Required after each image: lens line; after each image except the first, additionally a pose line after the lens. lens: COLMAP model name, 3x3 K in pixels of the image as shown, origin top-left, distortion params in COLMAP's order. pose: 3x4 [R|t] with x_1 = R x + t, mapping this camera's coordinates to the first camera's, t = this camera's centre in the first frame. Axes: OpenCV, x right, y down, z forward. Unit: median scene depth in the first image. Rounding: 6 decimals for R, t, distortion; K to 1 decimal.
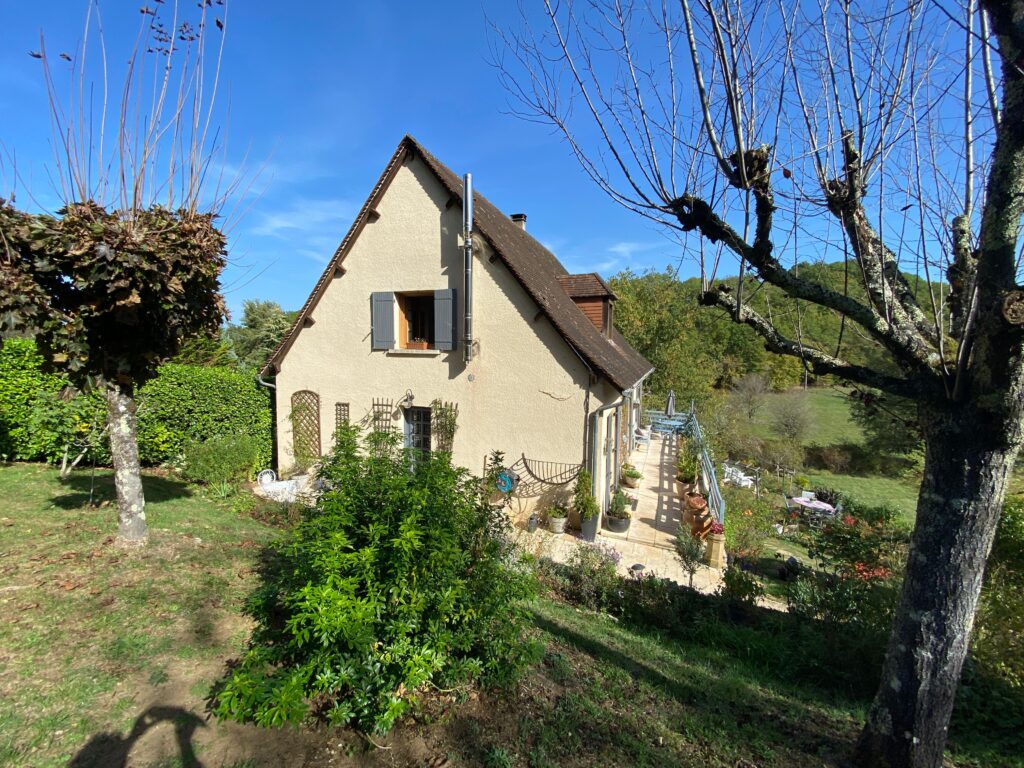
lens RADIAL K [[415.0, 0, 512.6], [0, 415.0, 379.0], [0, 0, 1]] dist [0.013441, -0.016566]
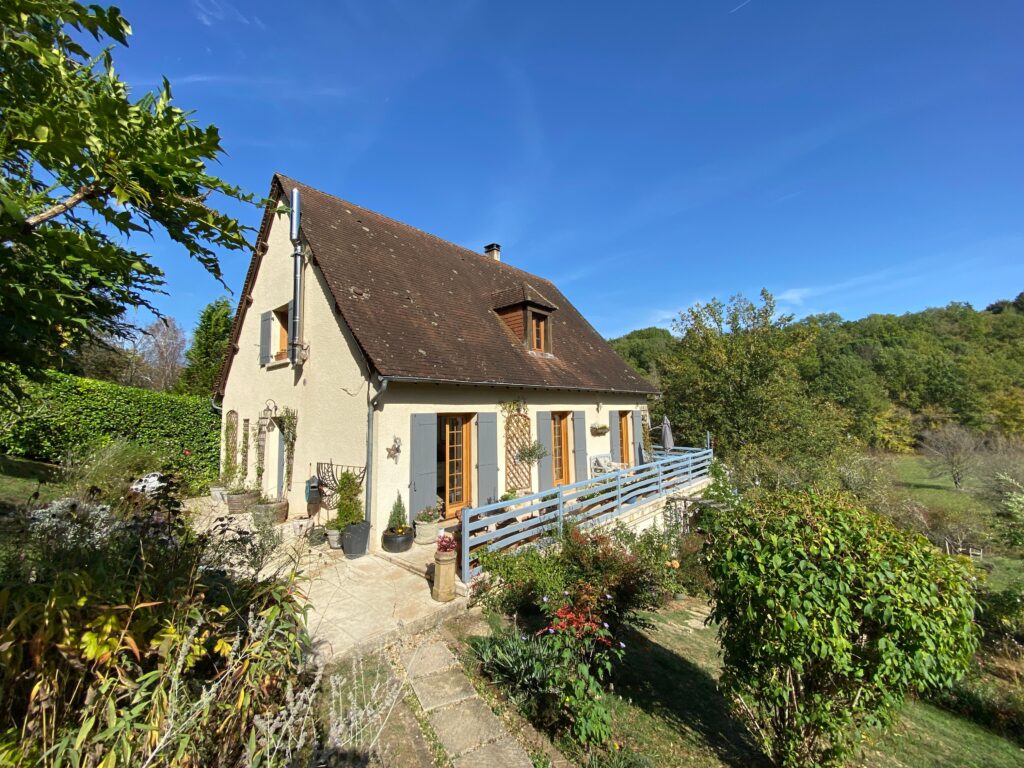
lens RADIAL K [[415.0, 0, 512.6], [0, 415.0, 379.0], [0, 0, 1]] dist [0.013441, -0.016566]
pose [[0.938212, -0.060536, -0.340725, 0.504363], [0.005596, 0.987106, -0.159968, 0.108885], [0.346015, 0.148177, 0.926454, 0.184086]]
